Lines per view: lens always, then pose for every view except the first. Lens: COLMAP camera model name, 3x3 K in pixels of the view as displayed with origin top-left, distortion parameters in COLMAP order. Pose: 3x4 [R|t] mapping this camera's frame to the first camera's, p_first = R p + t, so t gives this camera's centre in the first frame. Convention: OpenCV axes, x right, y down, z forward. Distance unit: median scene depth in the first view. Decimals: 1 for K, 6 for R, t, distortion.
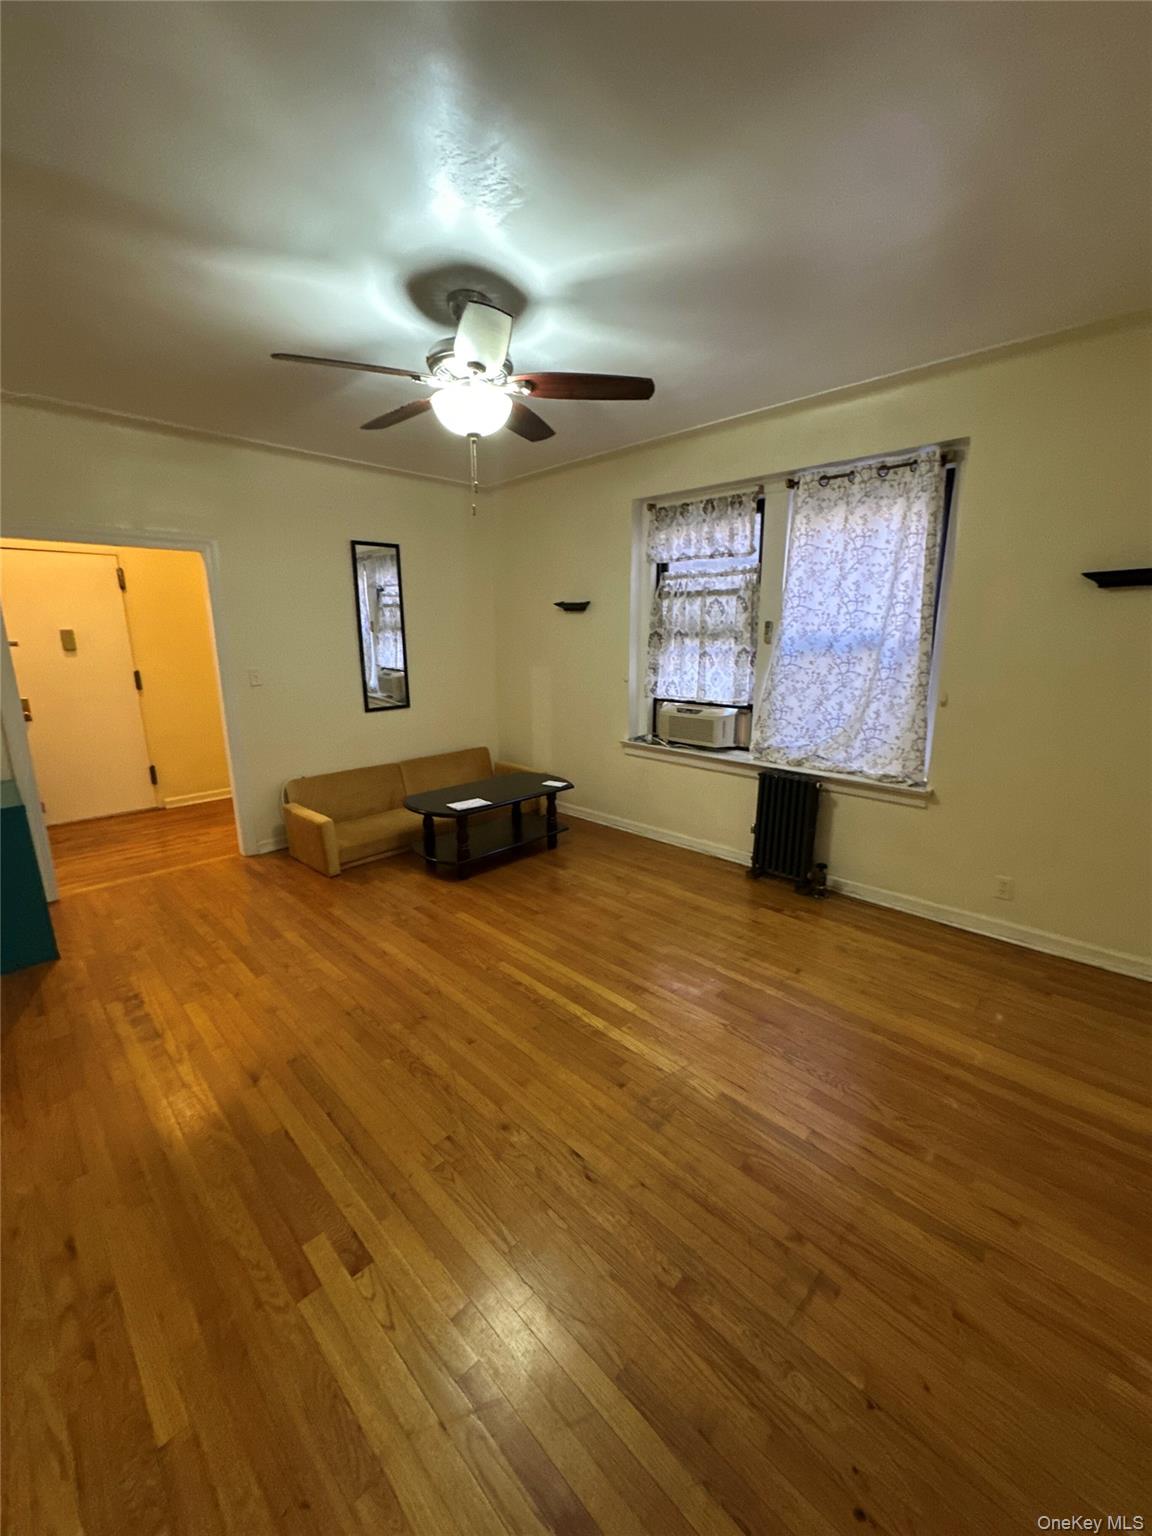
lens RADIAL K [[609.9, 0, 576.3], [0, 609.9, 765.8], [0, 0, 1]] dist [0.000918, -0.000011]
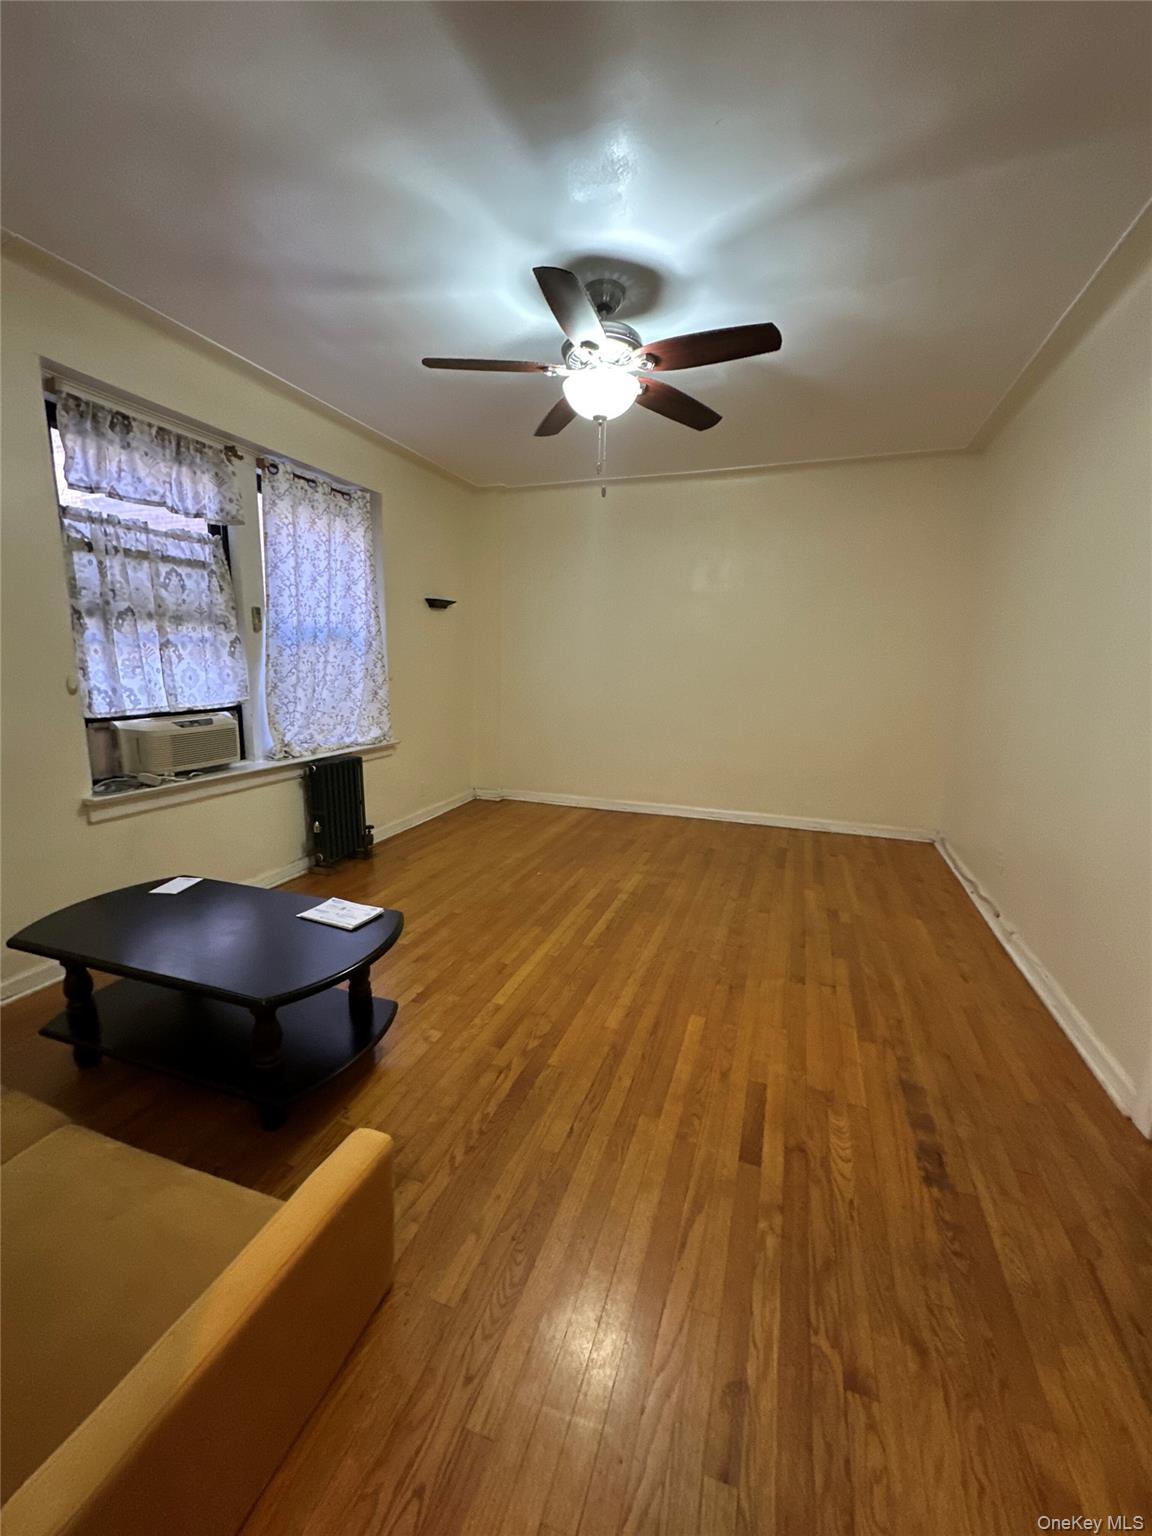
lens RADIAL K [[609.9, 0, 578.2], [0, 609.9, 767.3], [0, 0, 1]] dist [0.000918, -0.000011]
pose [[-0.427612, -0.163136, 0.889120, -0.778841], [0.185147, 0.946923, 0.262786, -0.174411], [-0.884799, 0.276989, -0.374711, 1.058832]]
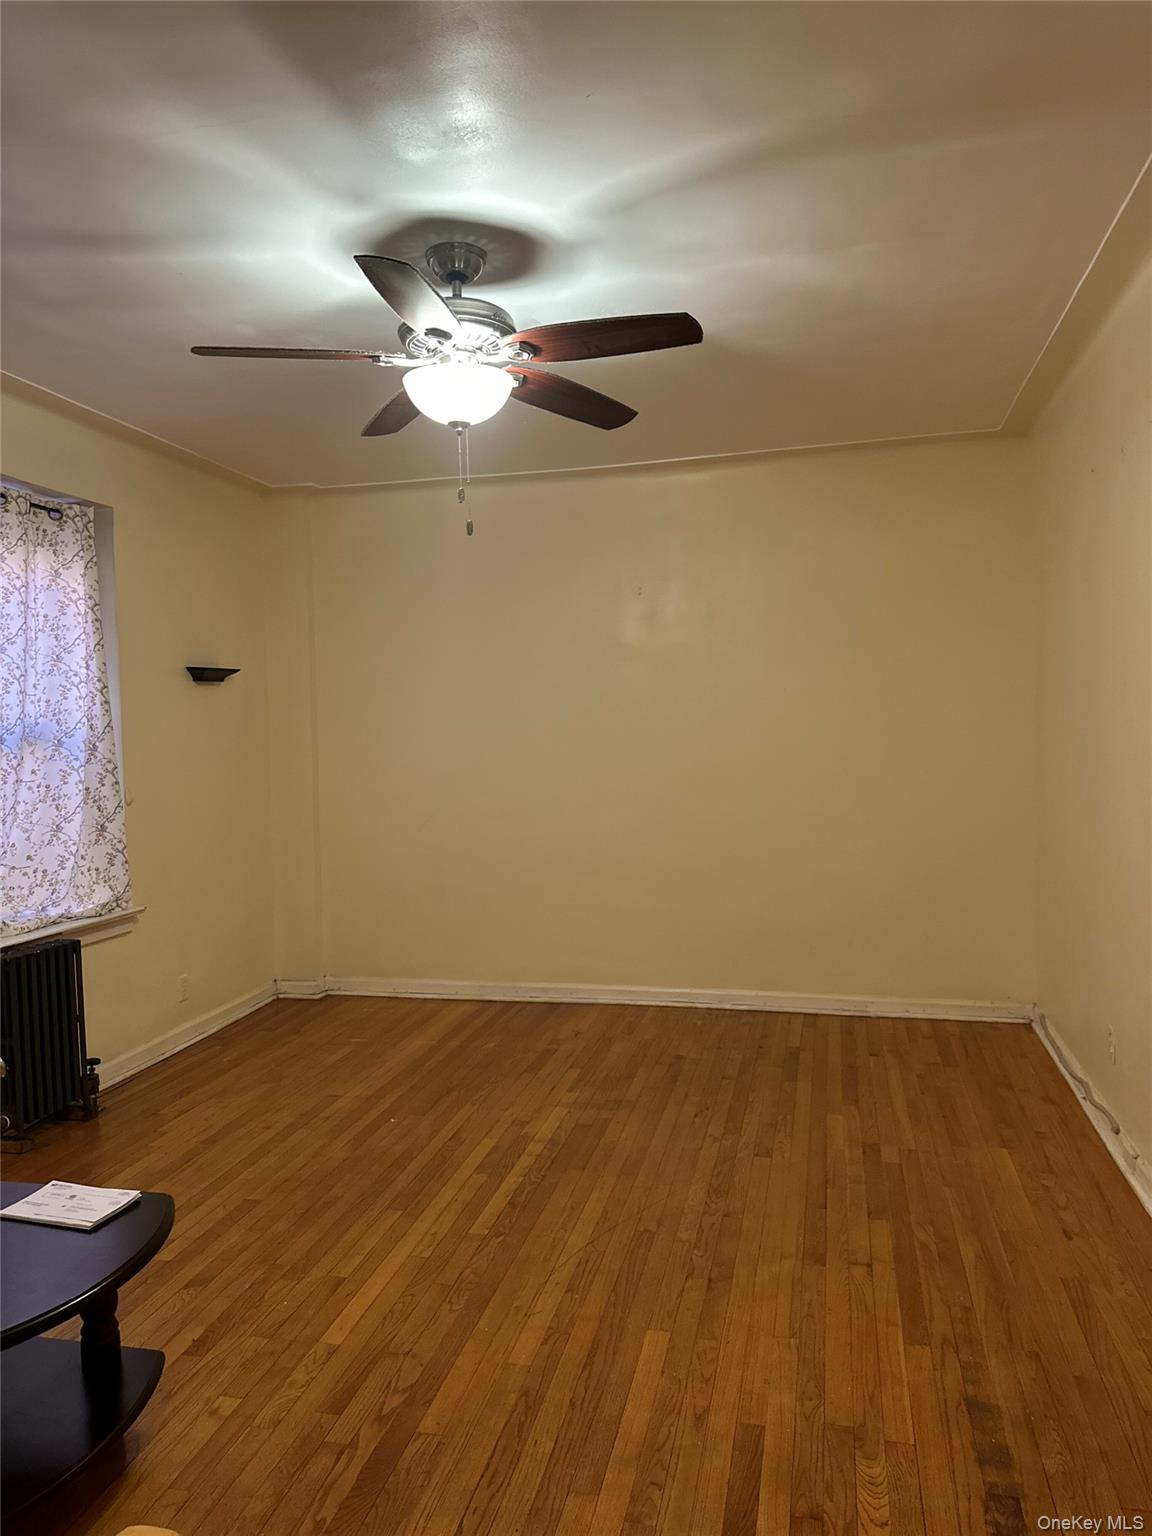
lens RADIAL K [[1086.0, 0, 565.1], [0, 1086.0, 770.2], [0, 0, 1]] dist [0.026859, -0.030407]
pose [[-0.520286, -0.015886, 0.853844, -0.880383], [0.213724, 0.965588, 0.148197, -0.210115], [-0.826816, 0.259592, -0.498987, 1.092462]]
